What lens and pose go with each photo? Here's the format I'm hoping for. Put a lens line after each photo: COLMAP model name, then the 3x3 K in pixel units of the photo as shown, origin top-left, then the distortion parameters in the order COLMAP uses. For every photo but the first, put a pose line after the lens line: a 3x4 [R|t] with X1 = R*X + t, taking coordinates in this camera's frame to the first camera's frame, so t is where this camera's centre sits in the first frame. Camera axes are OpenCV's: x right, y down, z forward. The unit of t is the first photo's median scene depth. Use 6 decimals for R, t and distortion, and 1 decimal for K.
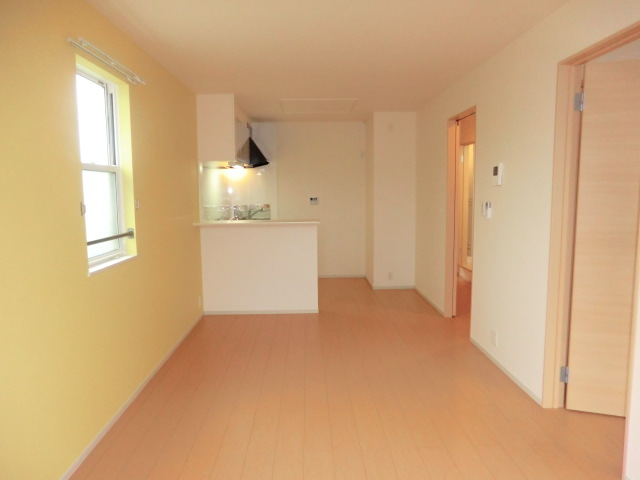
lens RADIAL K [[464.6, 0, 319.7], [0, 464.6, 241.8], [0, 0, 1]] dist [-0.050379, 0.059552]
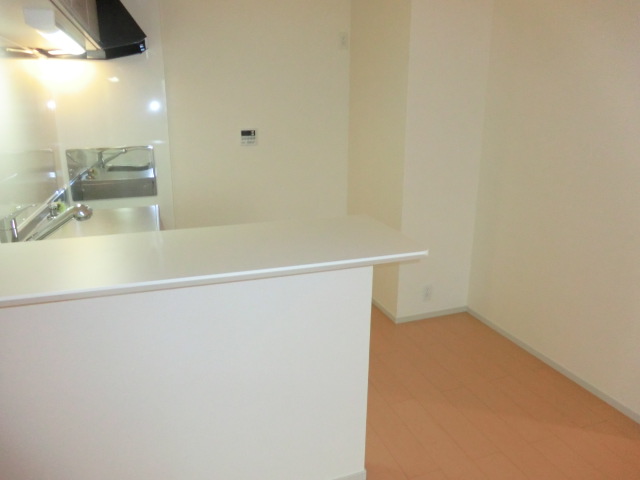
lens RADIAL K [[464.6, 0, 324.0], [0, 464.6, 240.5], [0, 0, 1]] dist [-0.050379, 0.059552]
pose [[0.946811, -0.078682, 0.312022, -0.129688], [0.017522, 0.980813, 0.194160, -0.099342], [-0.321313, -0.178365, 0.930024, 0.674629]]
